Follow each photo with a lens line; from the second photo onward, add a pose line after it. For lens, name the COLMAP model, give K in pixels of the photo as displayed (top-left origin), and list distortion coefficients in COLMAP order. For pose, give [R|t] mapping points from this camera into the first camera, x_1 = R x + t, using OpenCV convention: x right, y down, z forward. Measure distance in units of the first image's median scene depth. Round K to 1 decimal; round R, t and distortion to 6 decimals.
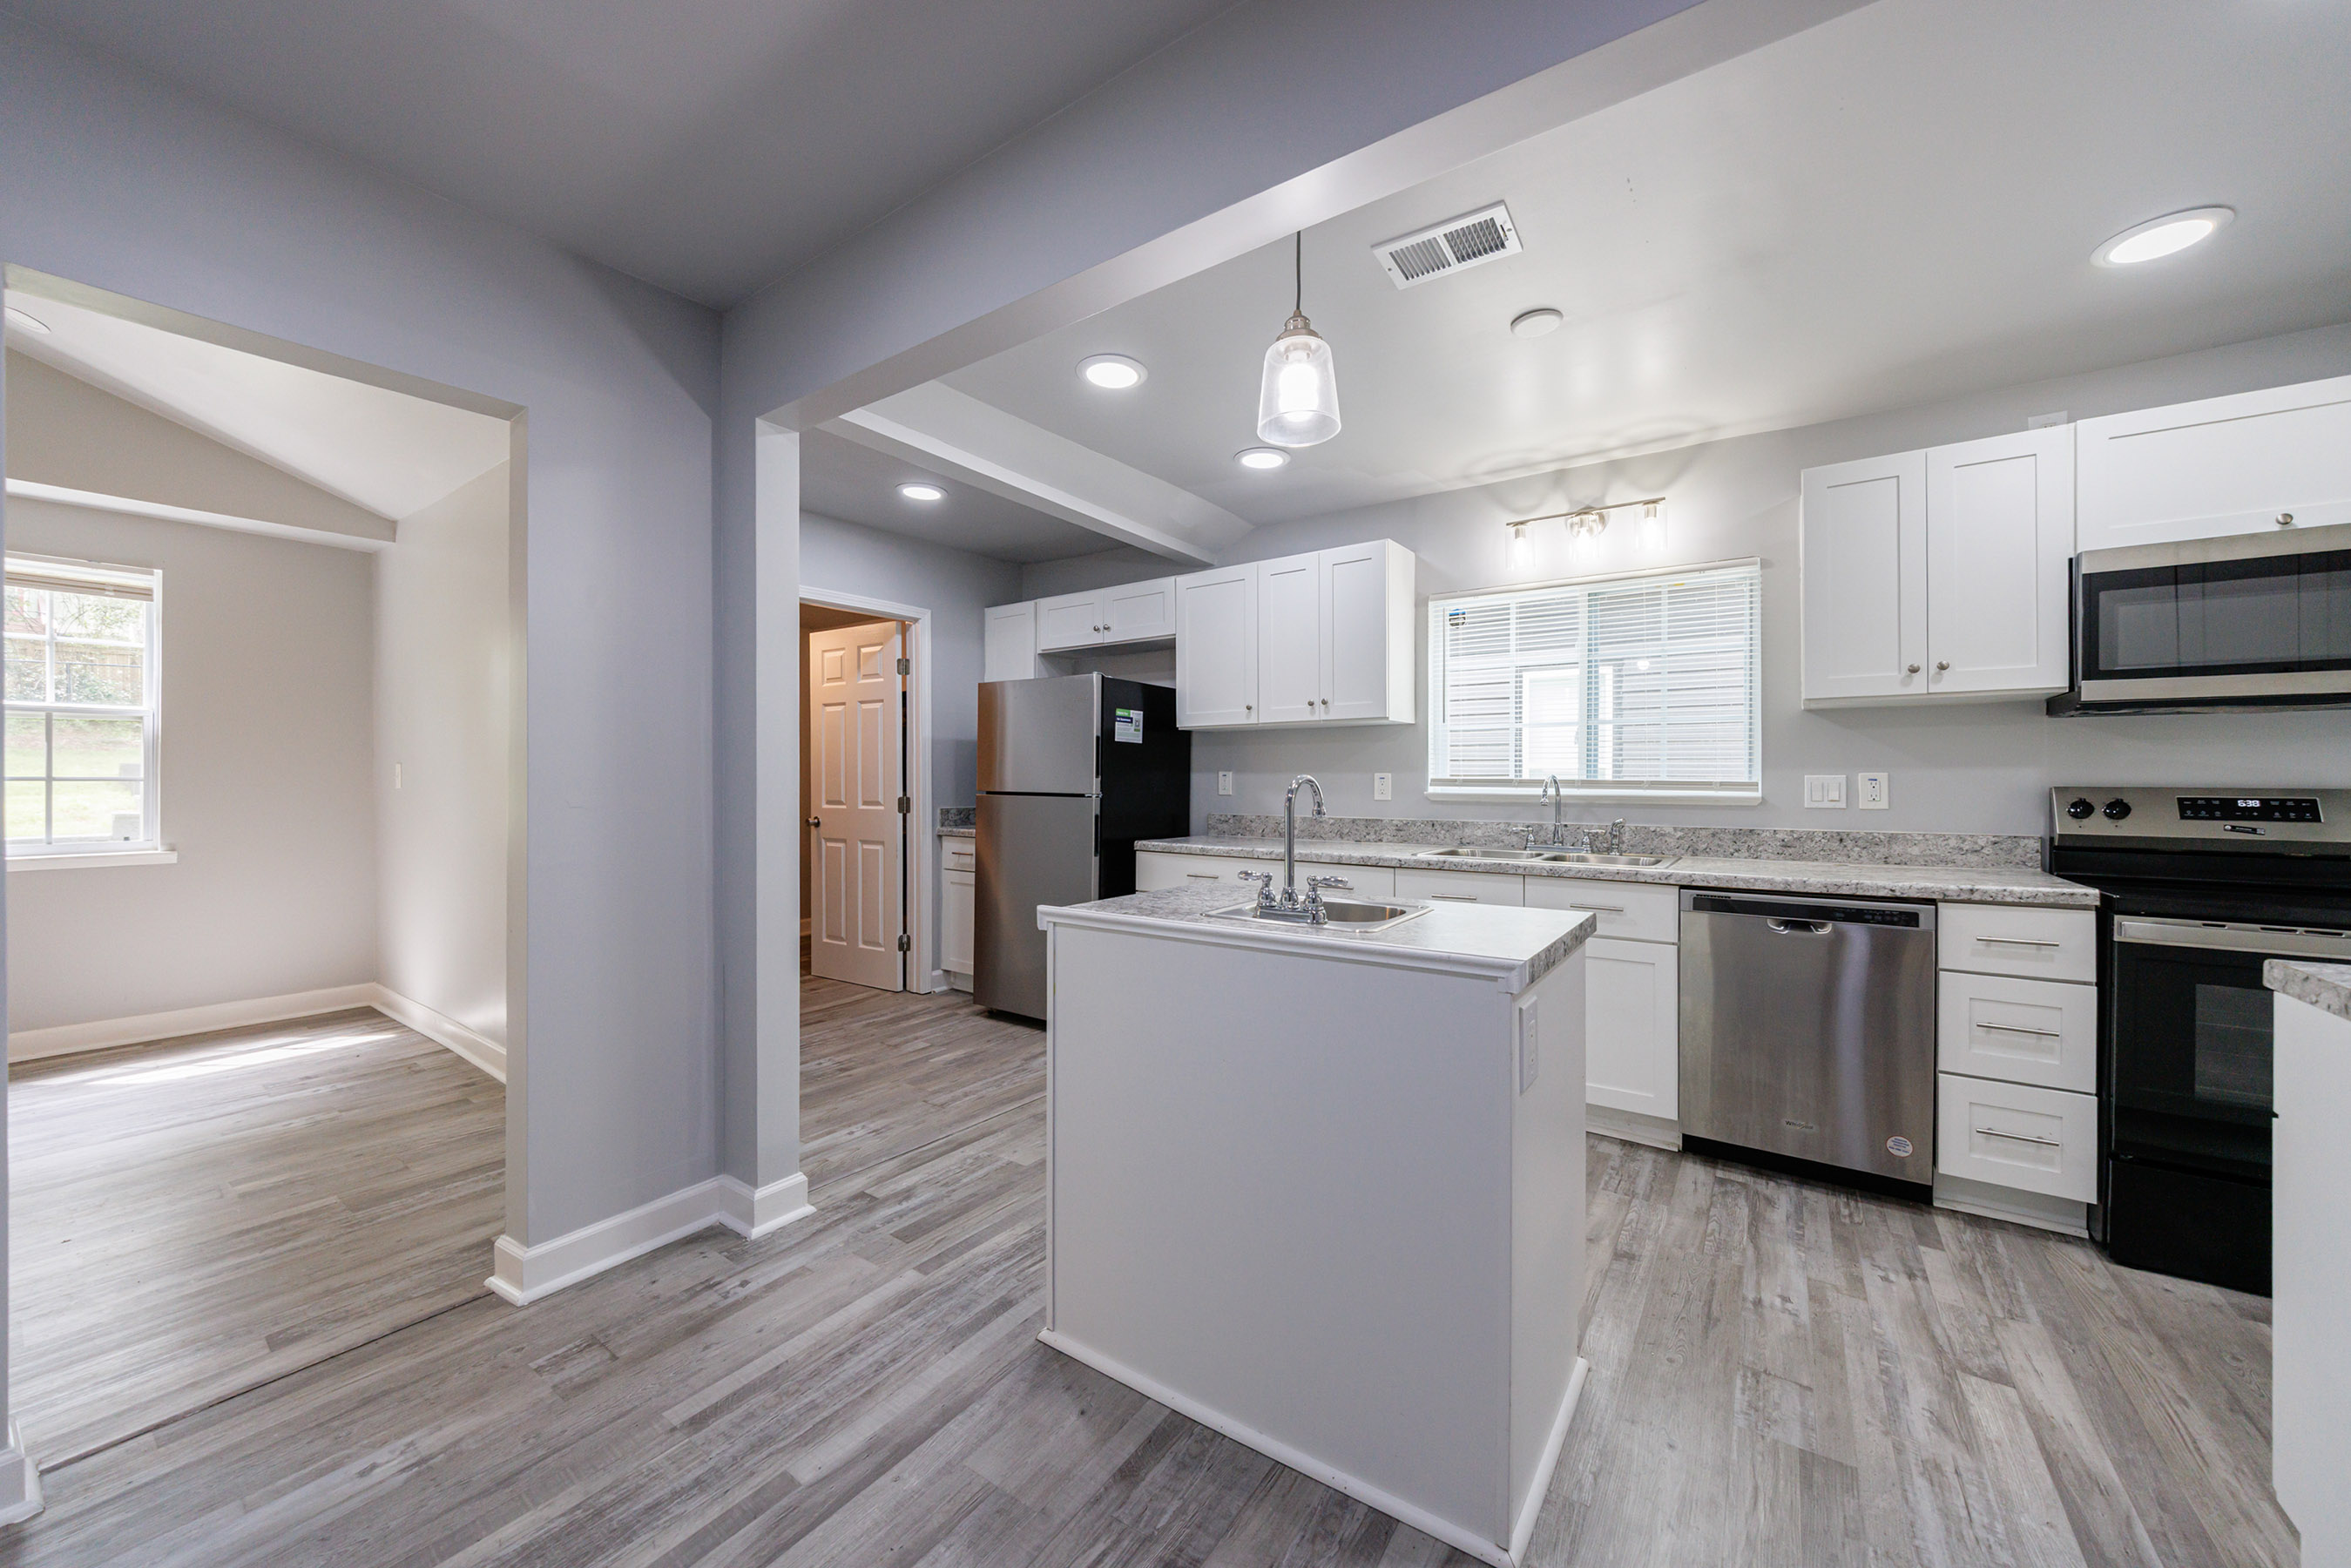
lens RADIAL K [[849.4, 0, 1168.1], [0, 849.4, 782.7], [0, 0, 1]] dist [-0.006051, -0.000798]
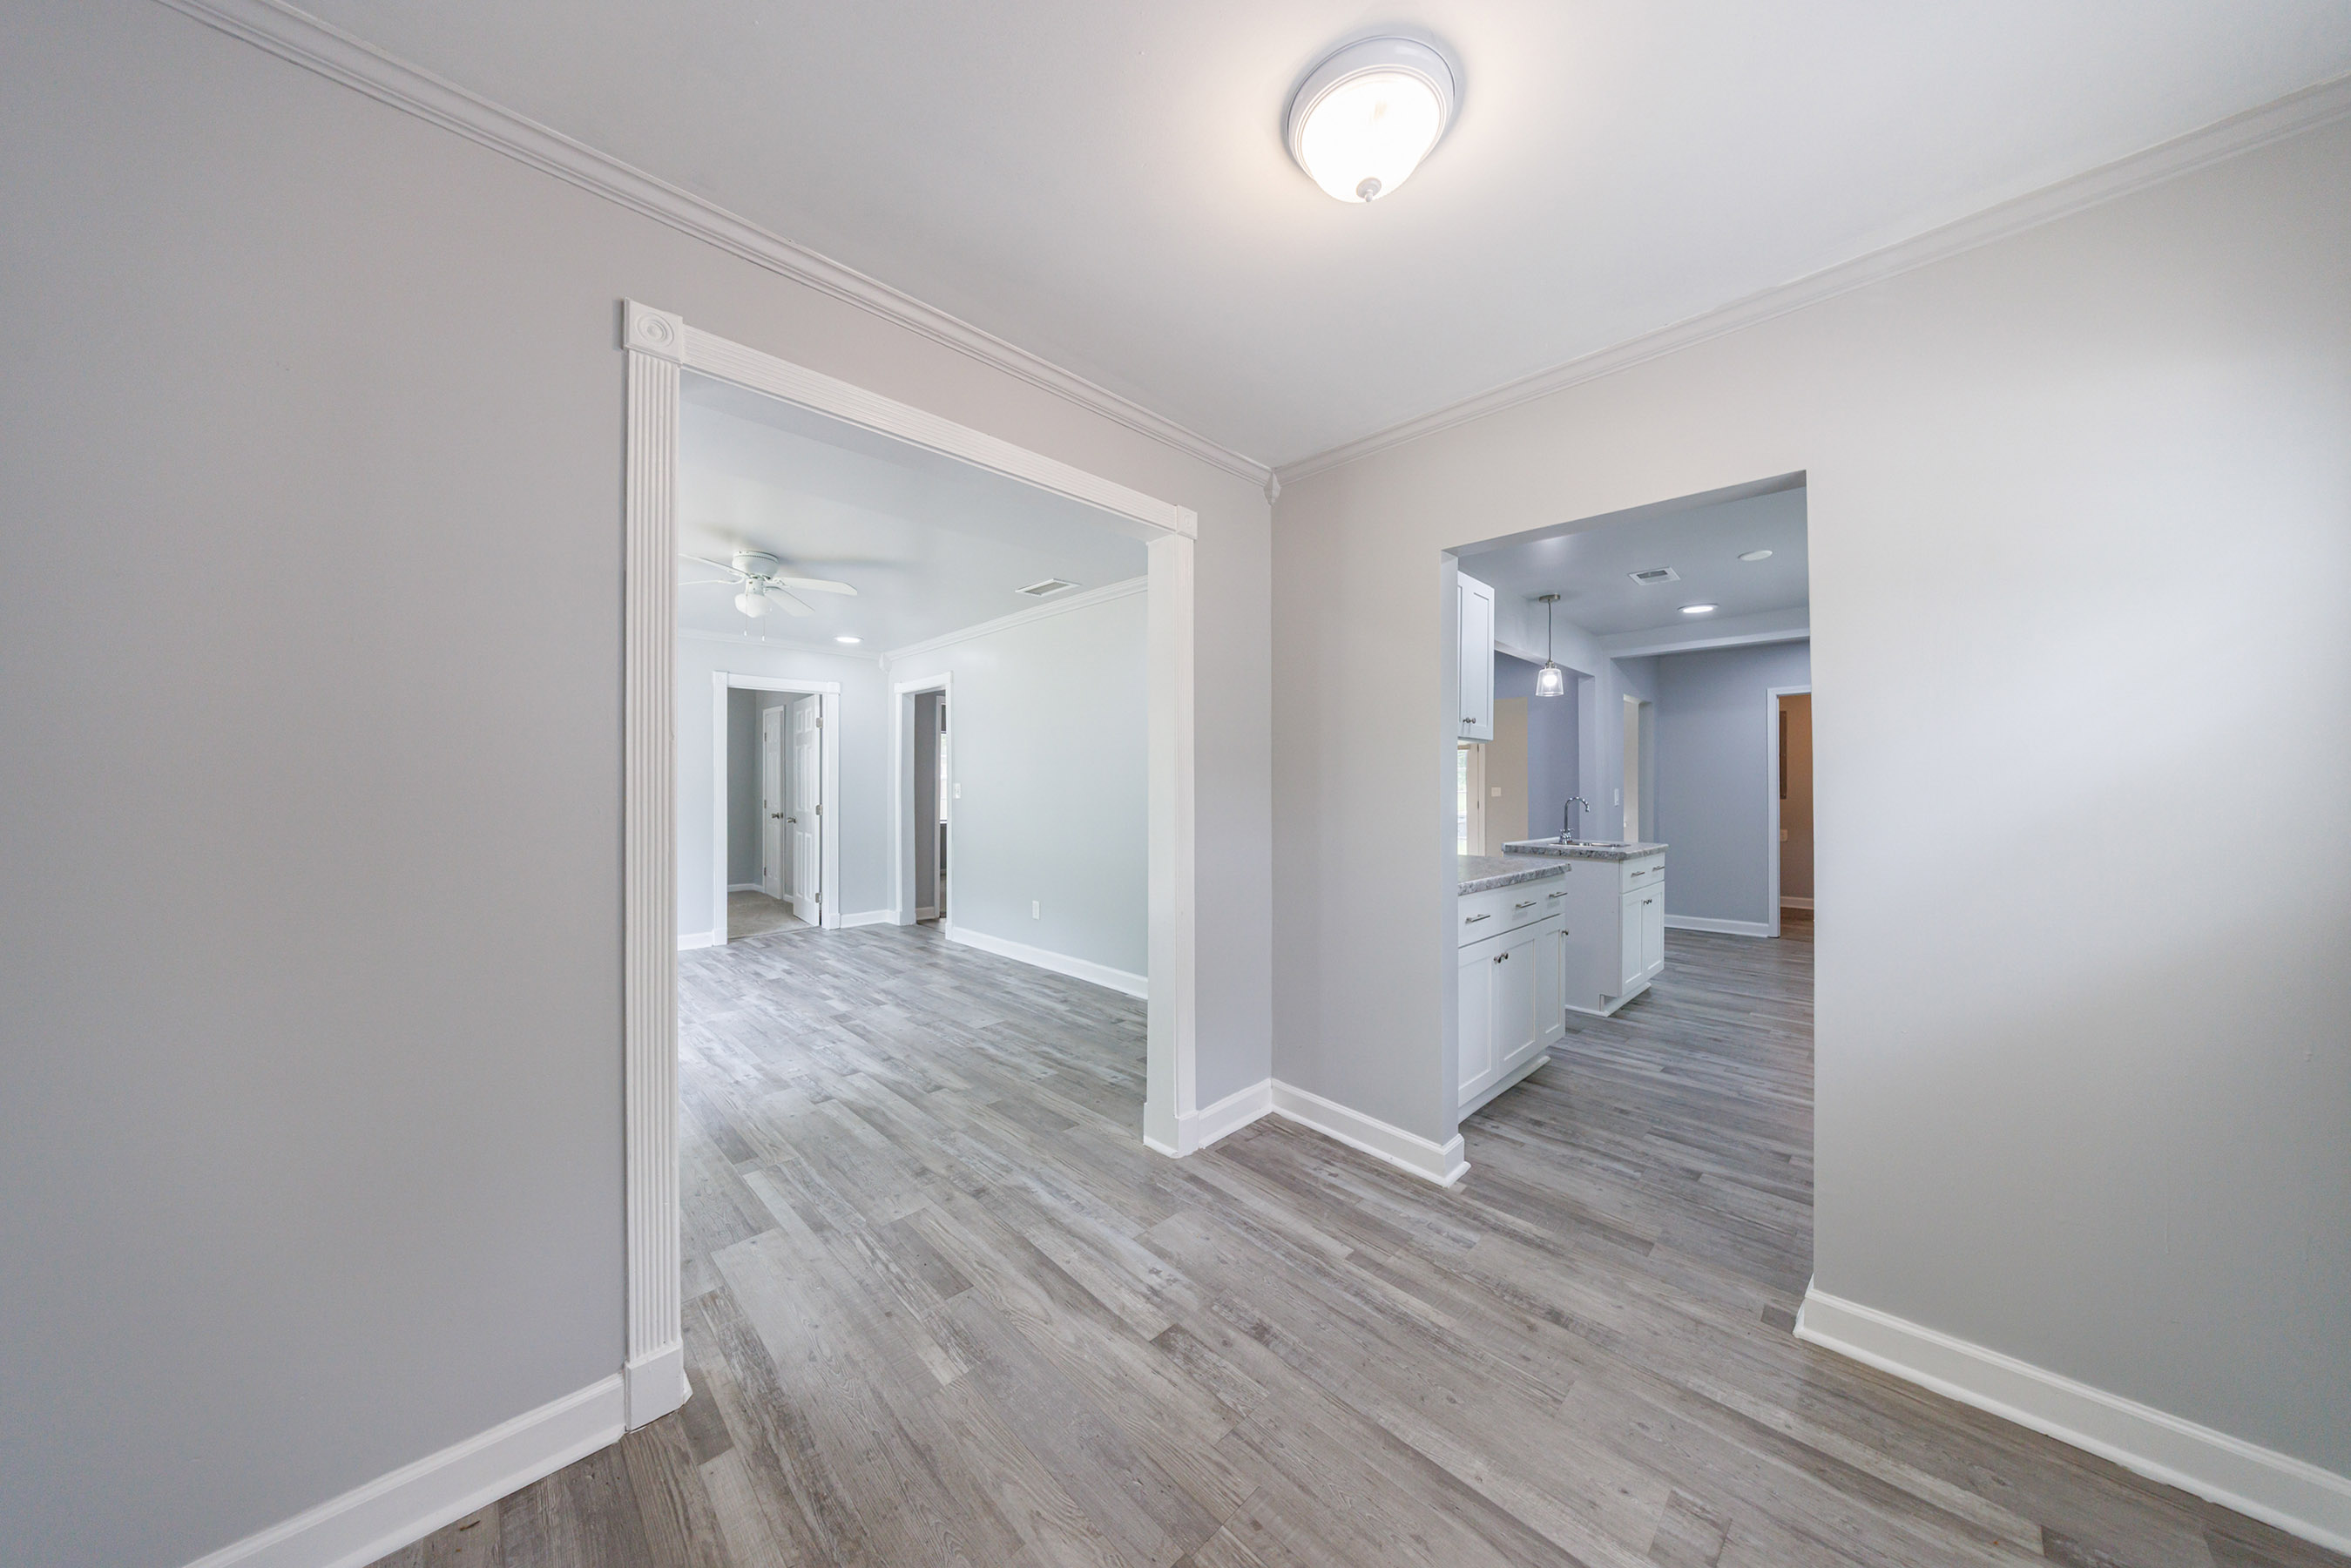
lens RADIAL K [[738.7, 0, 1173.8], [0, 738.7, 780.1], [0, 0, 1]] dist [-0.011707, -0.000357]
pose [[-0.174338, -0.010292, -0.984632, 2.213671], [-0.004610, 0.999943, -0.009636, -0.033793], [0.984675, 0.002859, -0.174375, 0.026844]]
